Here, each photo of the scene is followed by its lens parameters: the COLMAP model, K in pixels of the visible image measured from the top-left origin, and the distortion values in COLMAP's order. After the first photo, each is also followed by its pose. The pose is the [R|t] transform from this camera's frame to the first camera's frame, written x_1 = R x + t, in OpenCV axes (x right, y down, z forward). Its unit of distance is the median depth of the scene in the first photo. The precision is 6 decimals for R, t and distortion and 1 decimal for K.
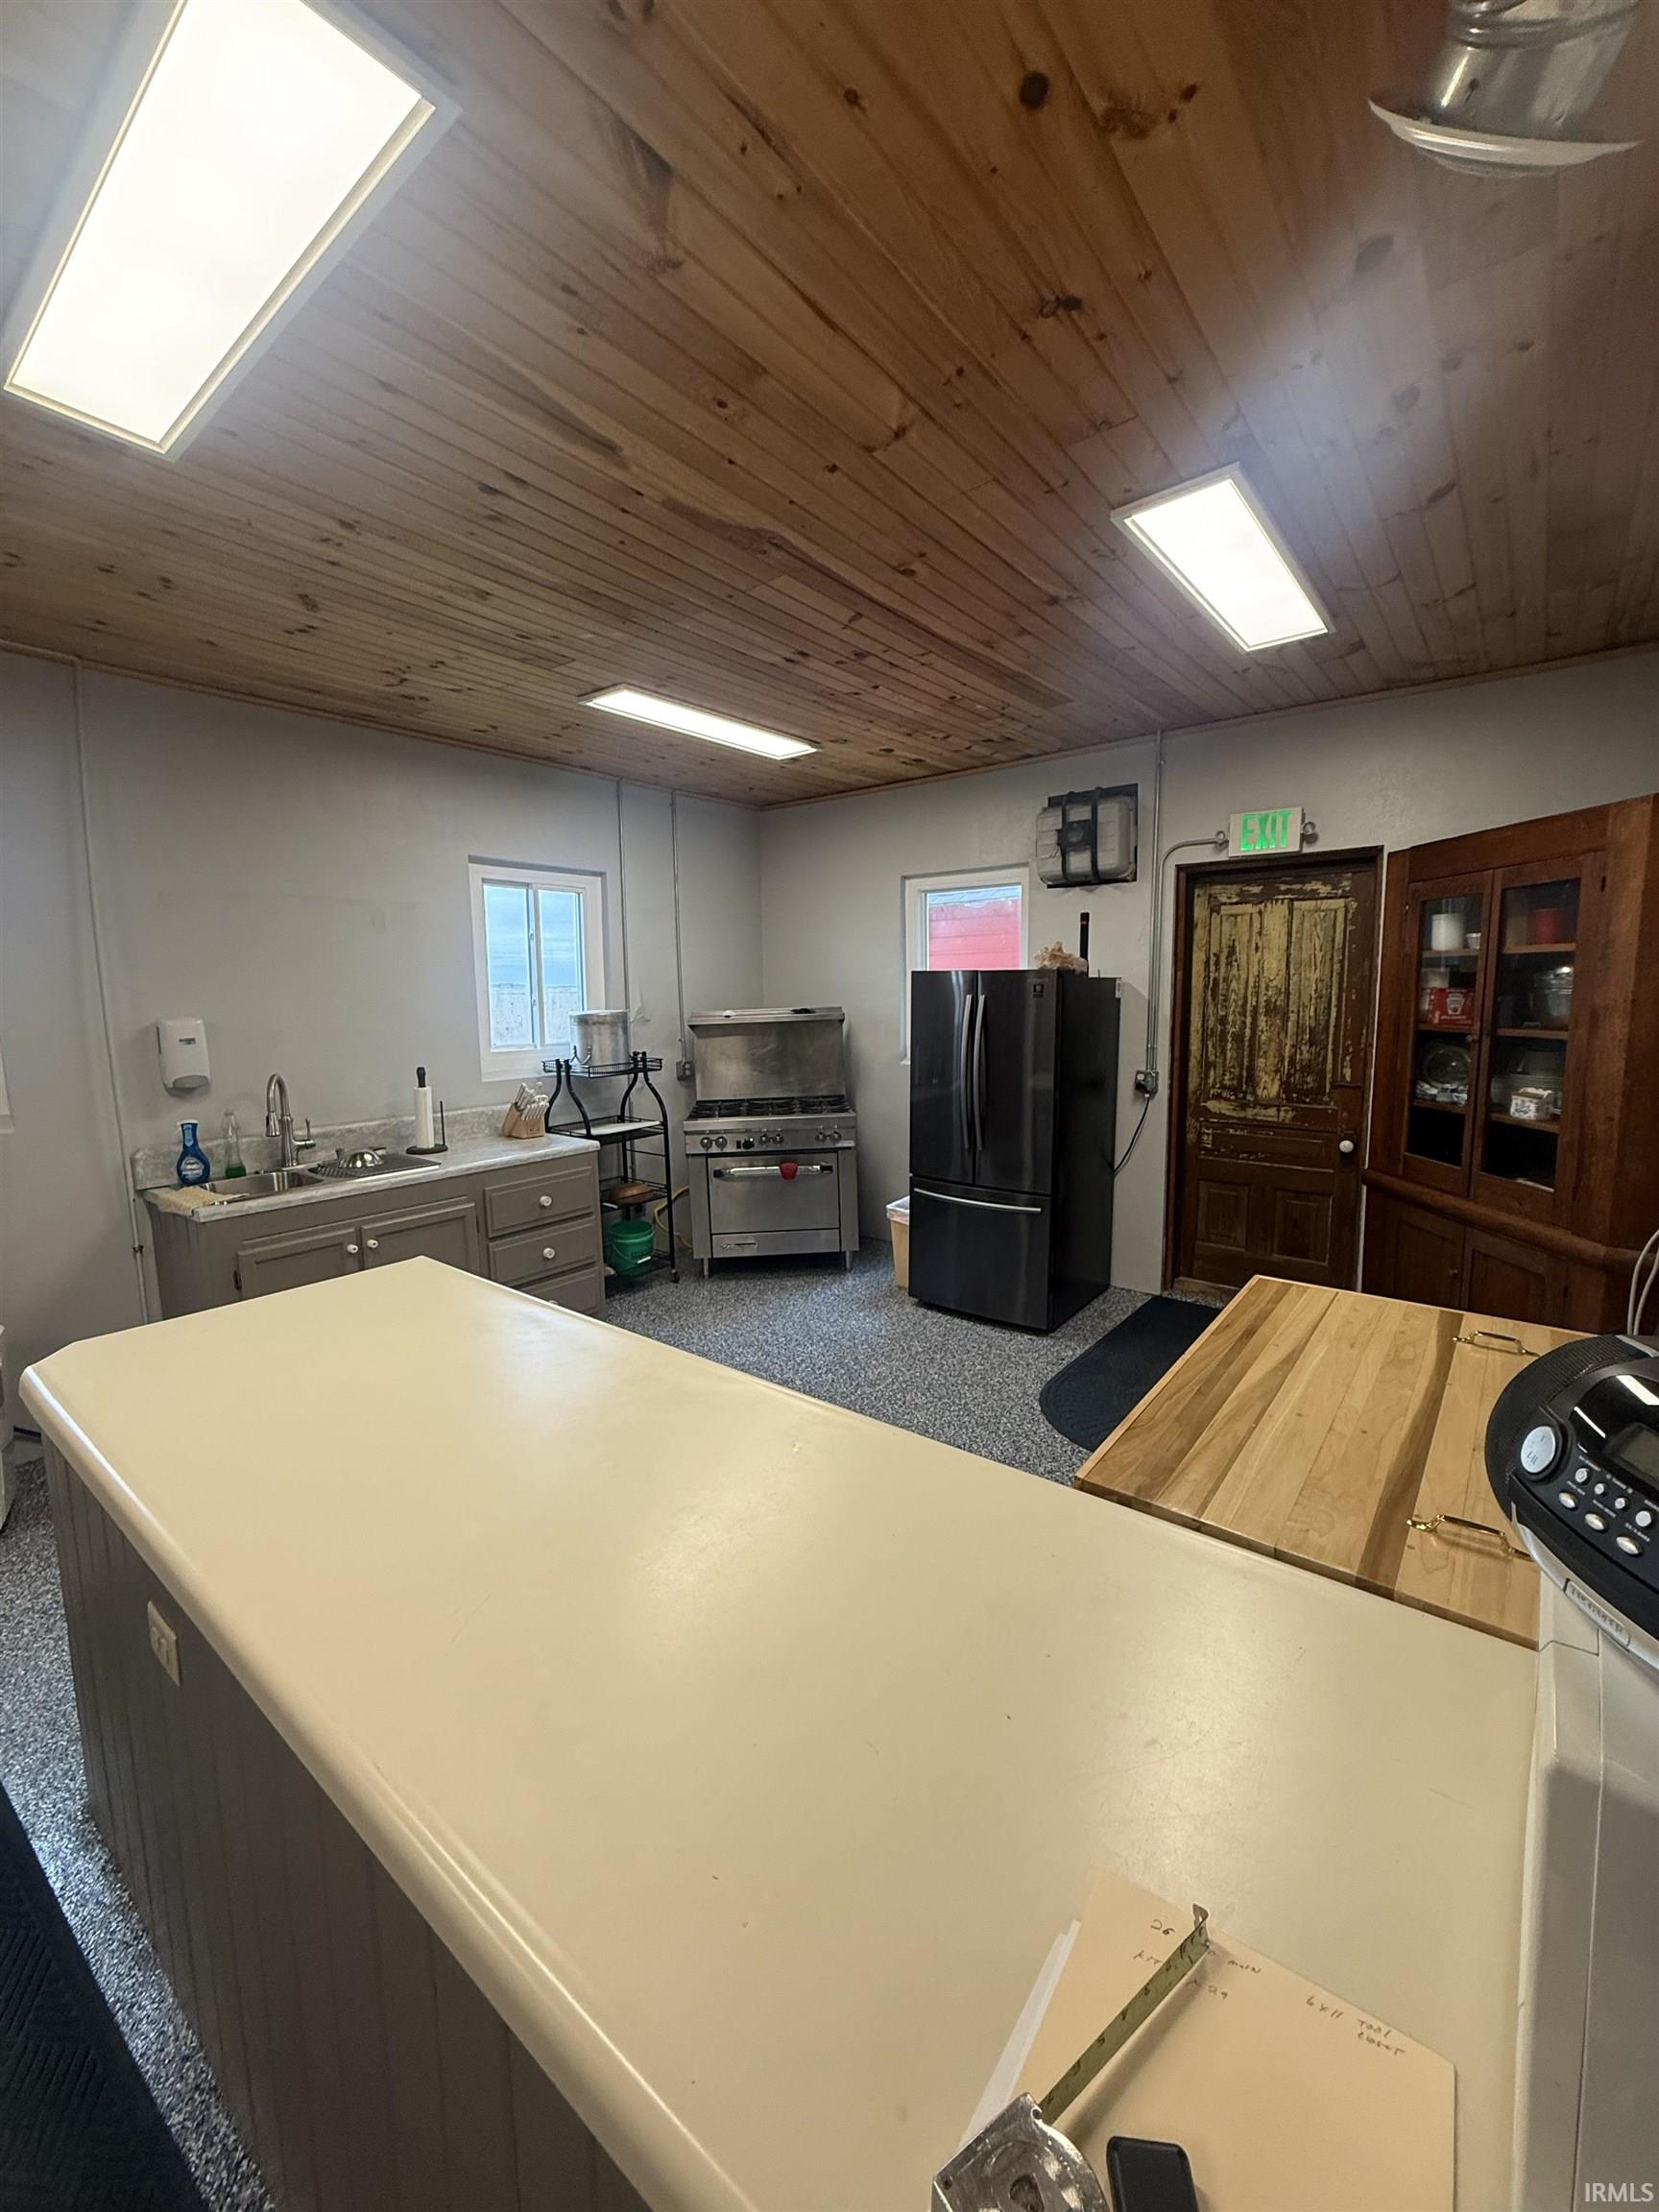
lens RADIAL K [[877.1, 0, 838.2], [0, 877.1, 1099.7], [0, 0, 1]] dist [-0.001144, -0.000116]
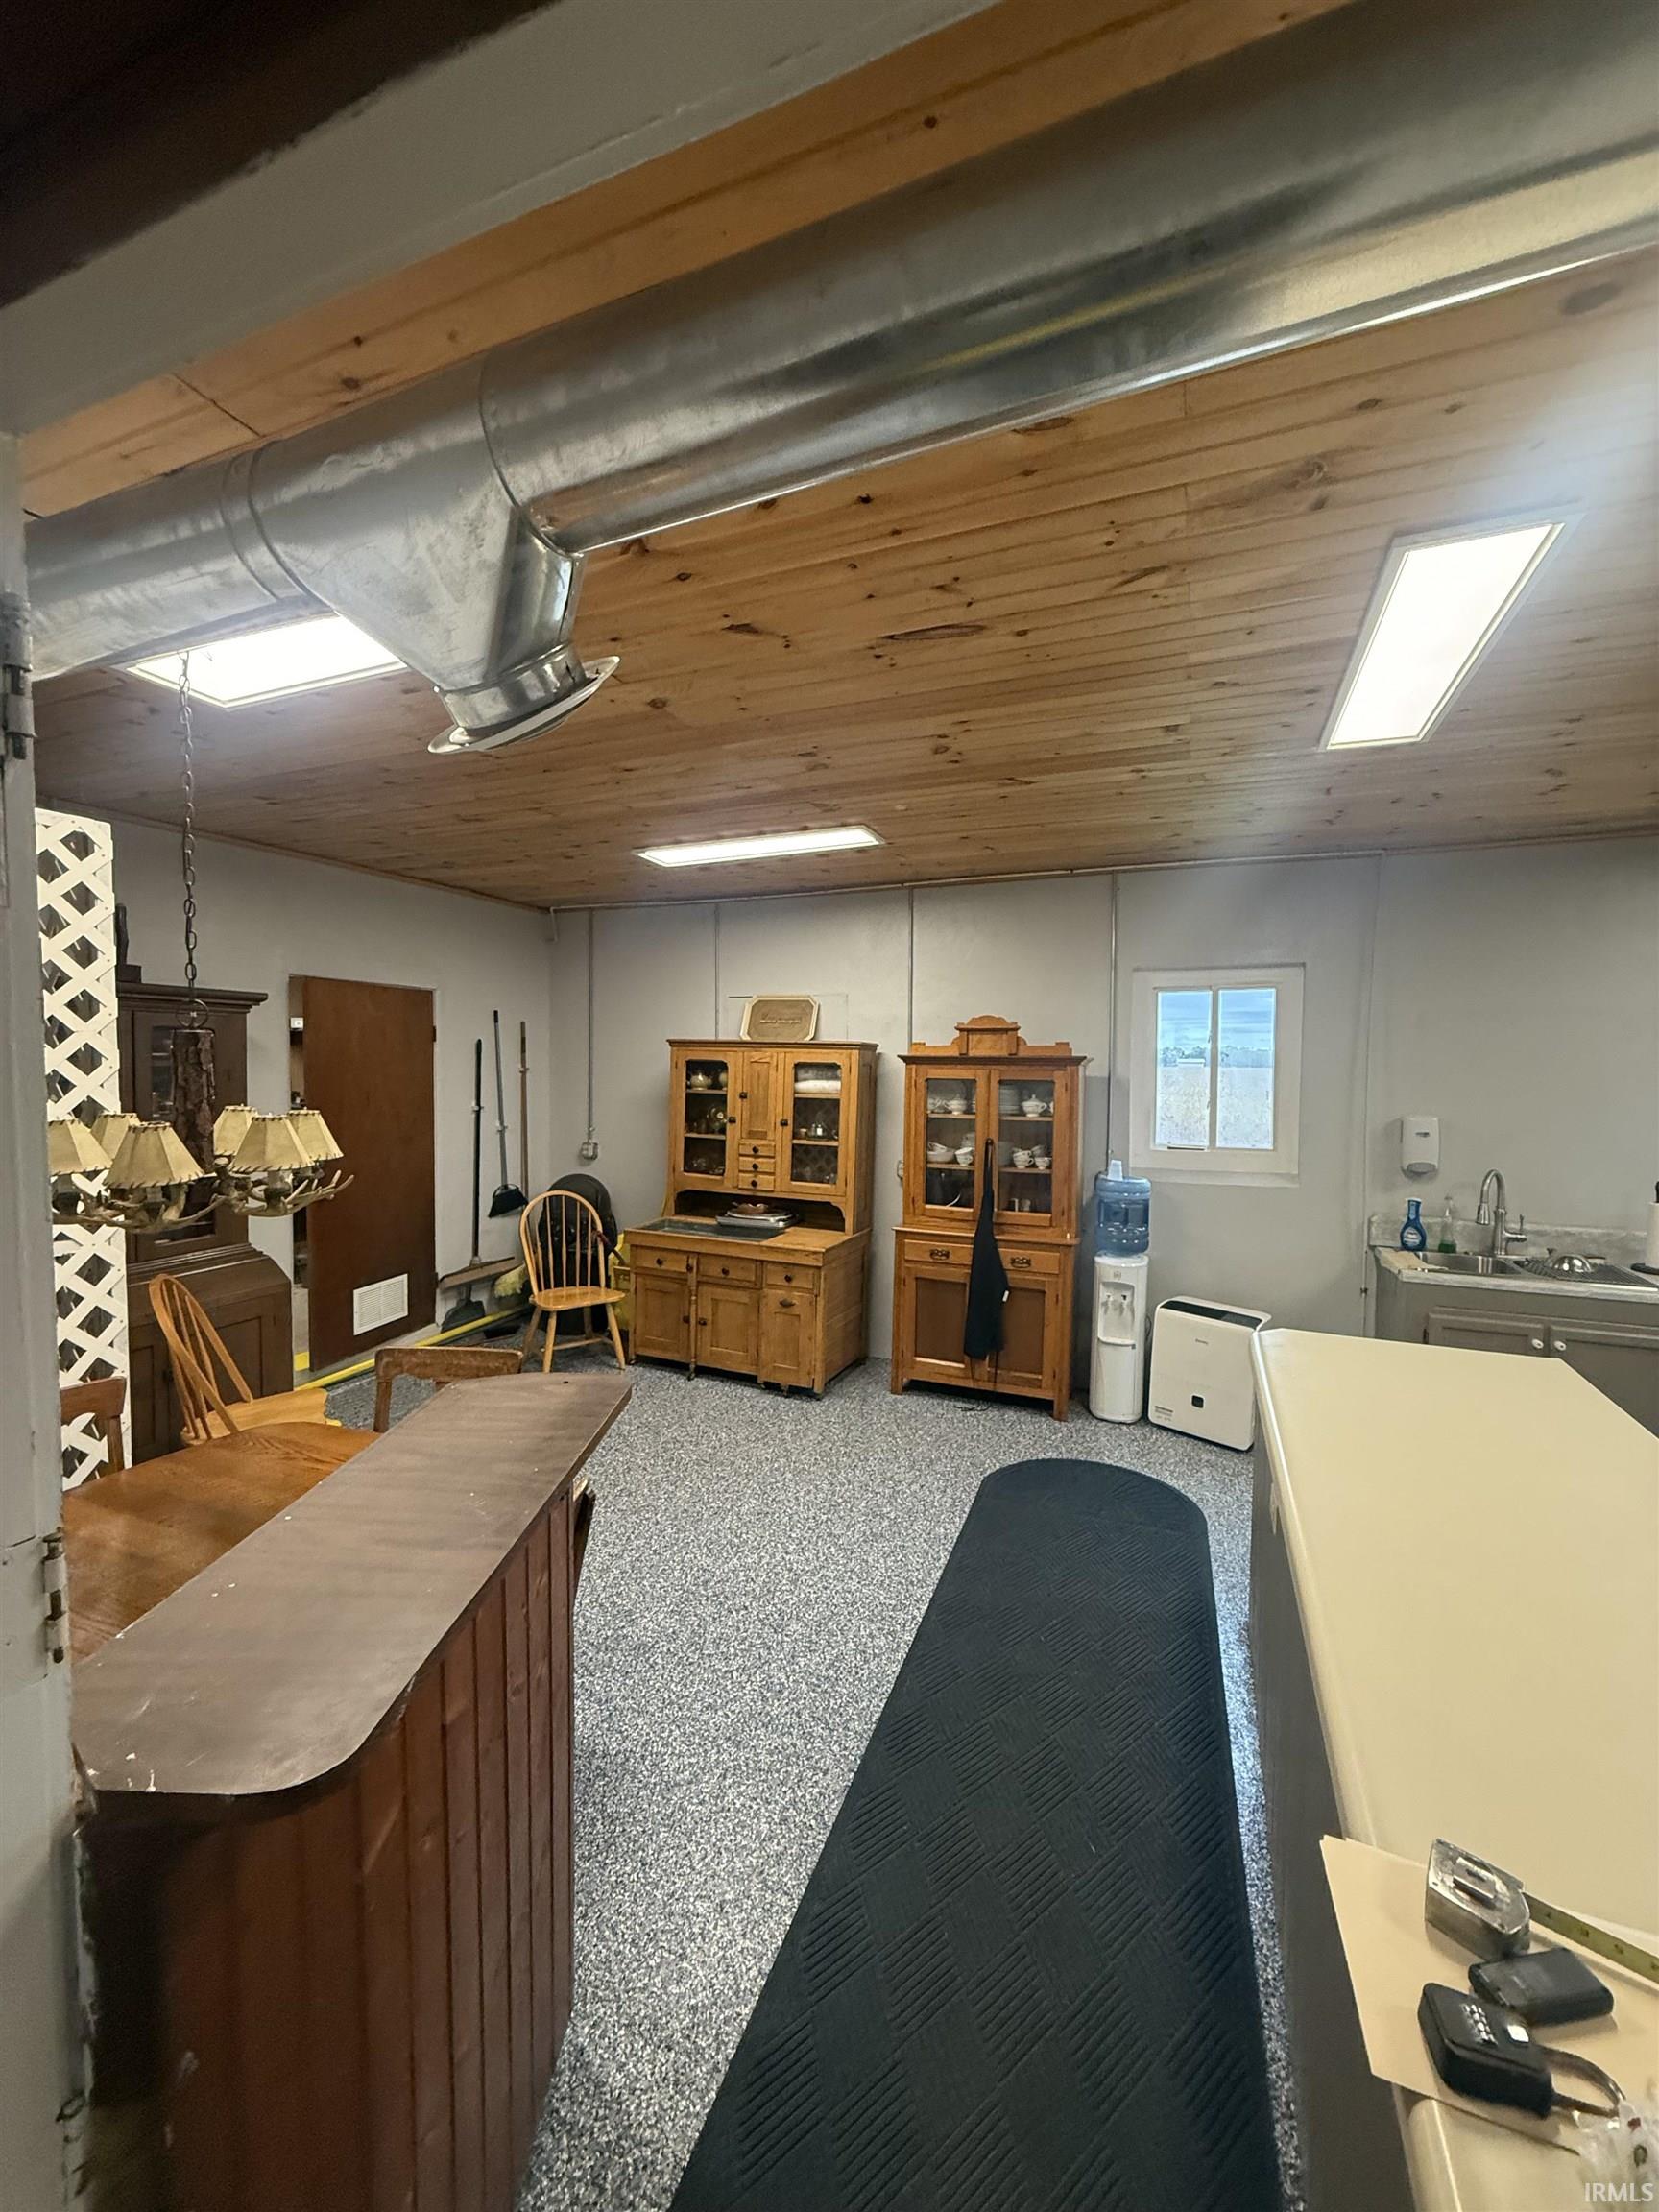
lens RADIAL K [[877.1, 0, 832.5], [0, 877.1, 1097.7], [0, 0, 1]] dist [-0.001144, -0.000116]
pose [[0.271970, 0.051969, -0.960901, 0.200120], [-0.132970, 0.990991, 0.015961, -0.025857], [0.953075, 0.123430, 0.276430, -0.128989]]
